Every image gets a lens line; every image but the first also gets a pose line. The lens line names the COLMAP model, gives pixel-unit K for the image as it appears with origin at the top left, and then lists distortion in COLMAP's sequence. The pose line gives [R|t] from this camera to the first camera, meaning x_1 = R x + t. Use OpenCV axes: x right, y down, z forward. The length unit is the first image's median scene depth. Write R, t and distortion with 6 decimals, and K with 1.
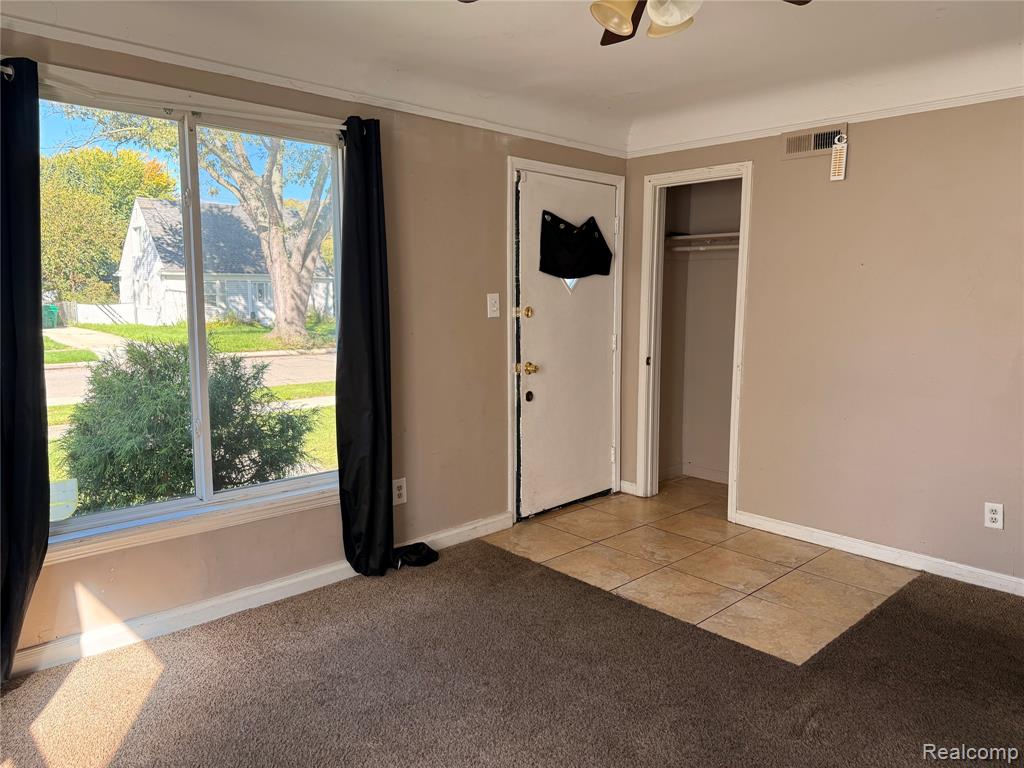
lens RADIAL K [[727.6, 0, 512.0], [0, 727.6, 384.0], [0, 0, 1]] dist [0.142084, -0.194606]
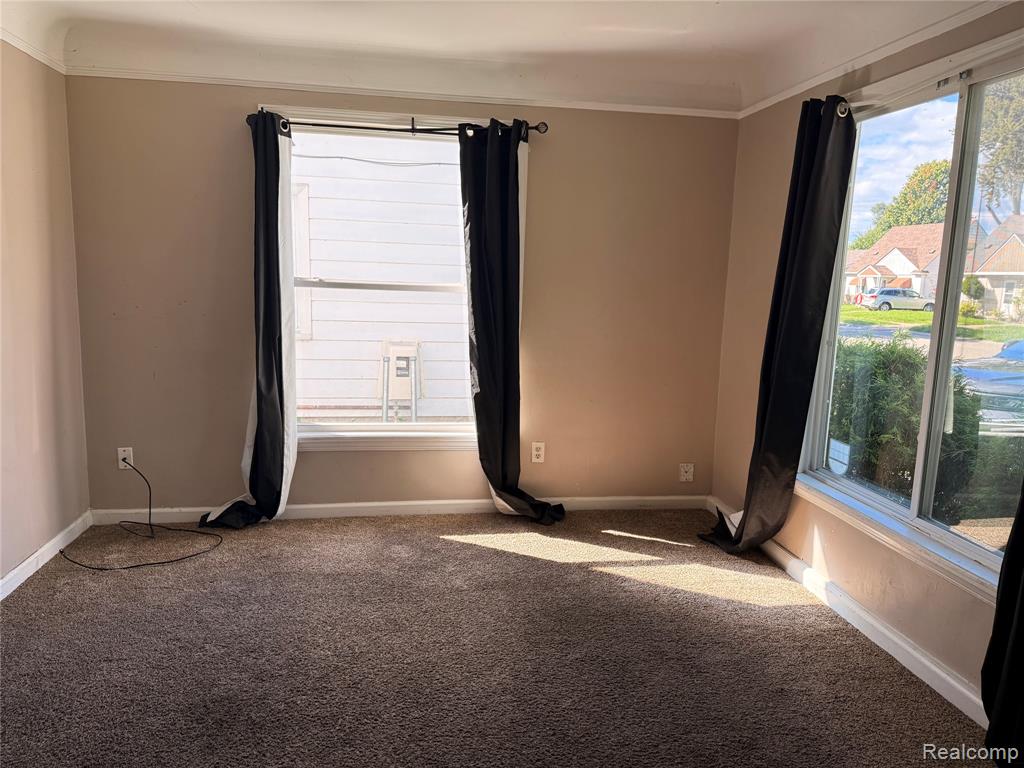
lens RADIAL K [[727.6, 0, 512.0], [0, 727.6, 384.0], [0, 0, 1]] dist [0.142084, -0.194606]
pose [[-0.566716, 0.101231, -0.817671, 0.479027], [-0.144454, 0.964843, 0.219571, -0.106040], [0.811151, 0.242550, -0.532168, 0.877595]]
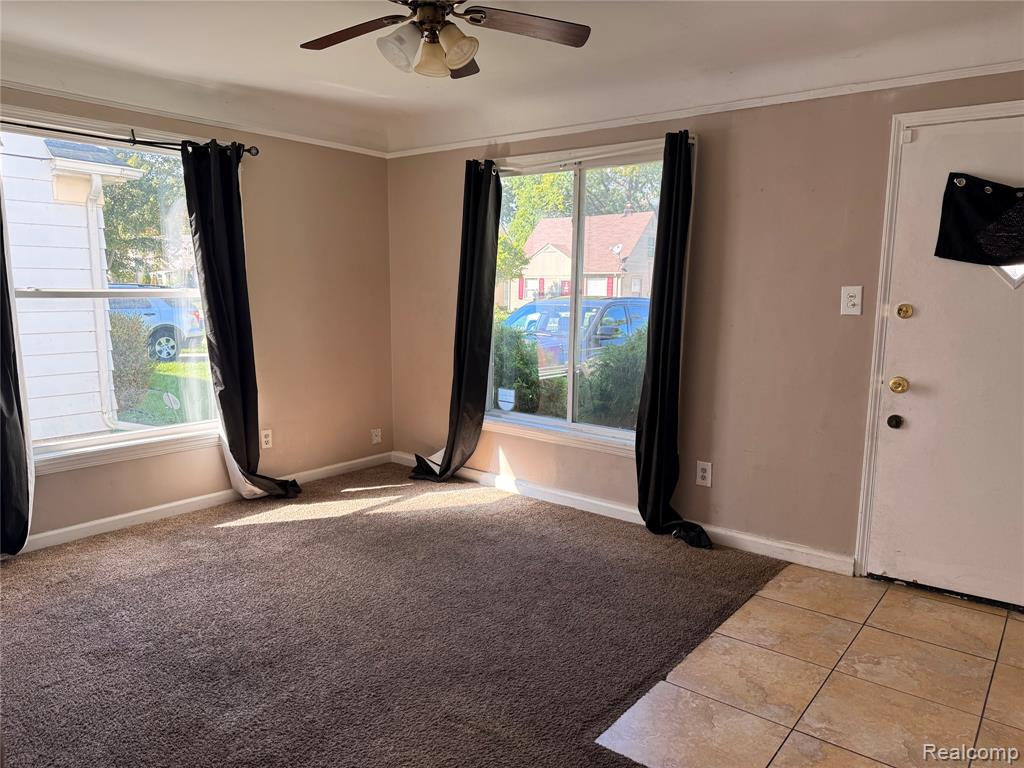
lens RADIAL K [[727.6, 0, 512.0], [0, 727.6, 384.0], [0, 0, 1]] dist [0.142084, -0.194606]
pose [[0.136663, 0.131343, -0.981872, 0.830987], [-0.142976, 0.983409, 0.111648, -0.058803], [0.980245, 0.125126, 0.153174, 0.551156]]
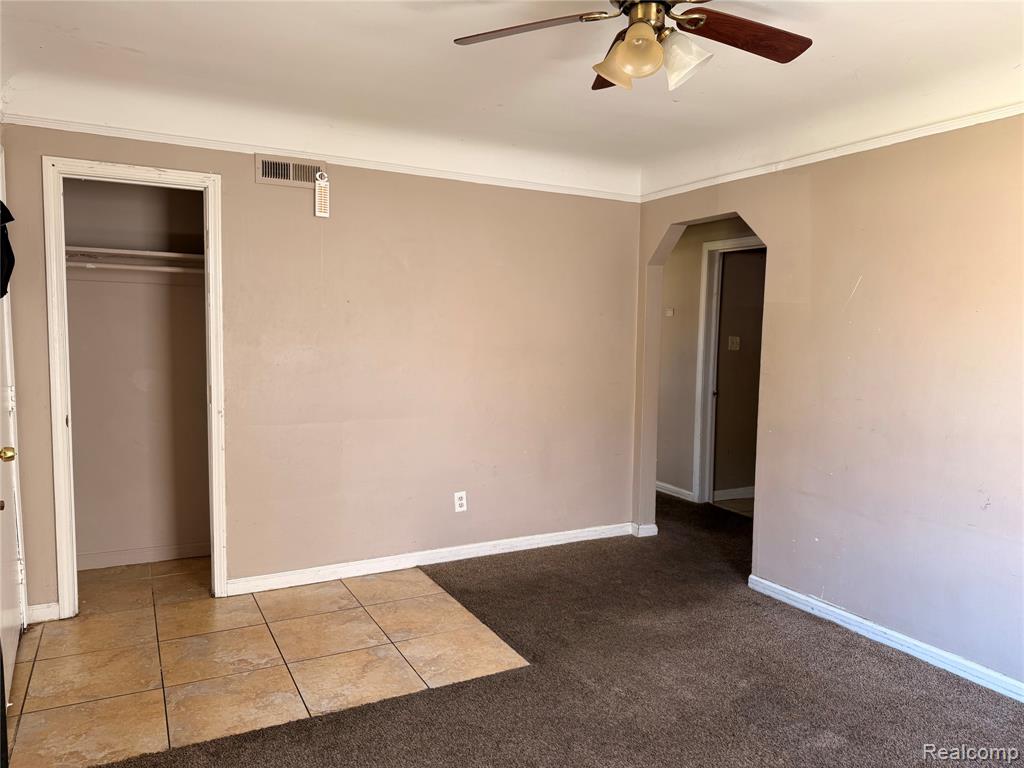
lens RADIAL K [[727.6, 0, 512.0], [0, 727.6, 384.0], [0, 0, 1]] dist [0.142084, -0.194606]
pose [[0.276459, -0.074971, 0.958097, -0.478793], [0.110573, 0.992813, 0.045782, -0.066811], [-0.954643, 0.093283, 0.282762, 0.502359]]
